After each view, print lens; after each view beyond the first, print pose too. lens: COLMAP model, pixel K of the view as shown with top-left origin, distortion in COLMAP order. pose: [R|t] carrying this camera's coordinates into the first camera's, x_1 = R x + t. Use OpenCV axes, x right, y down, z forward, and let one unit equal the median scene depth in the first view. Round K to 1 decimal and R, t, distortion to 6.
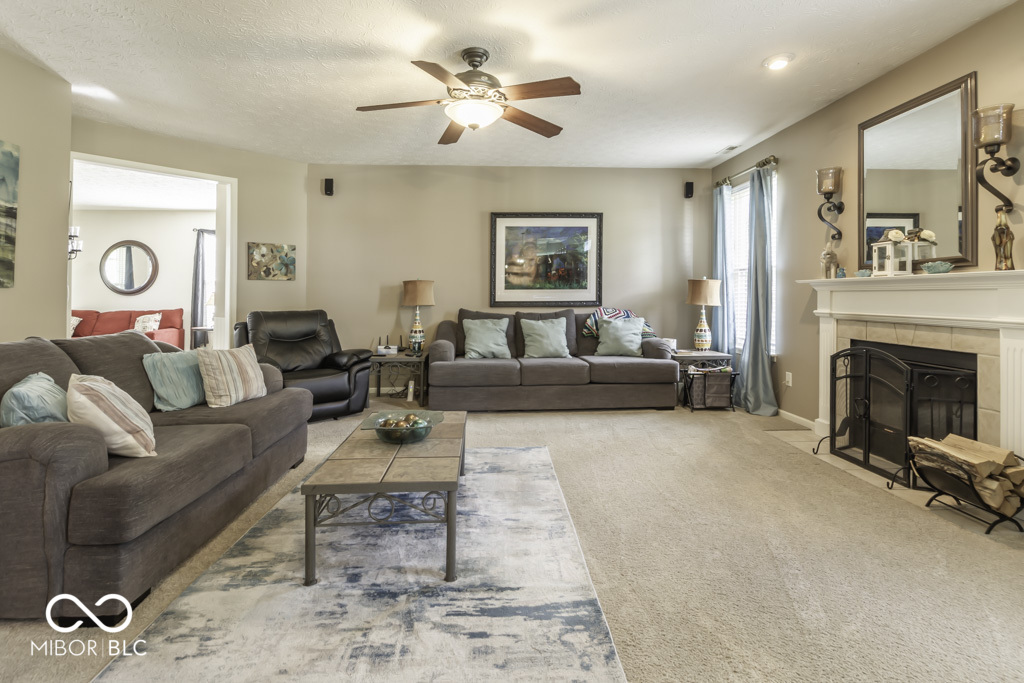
lens RADIAL K [[484.4, 0, 511.8], [0, 484.4, 287.4], [0, 0, 1]] dist [0.004447, 0.000554]
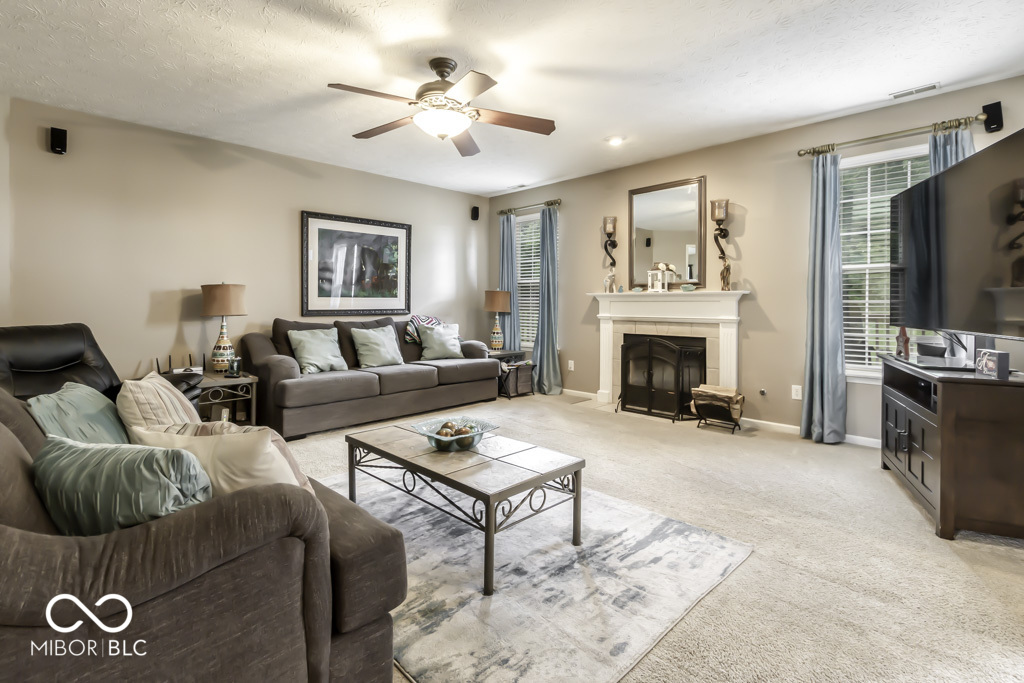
lens RADIAL K [[478.3, 0, 510.8], [0, 478.3, 300.6], [0, 0, 1]] dist [0.008457, 0.000548]
pose [[0.751337, 0.007947, 0.659870, -0.399867], [-0.013911, 0.999896, 0.003796, 0.003309], [-0.659772, -0.012031, 0.751370, 0.093358]]
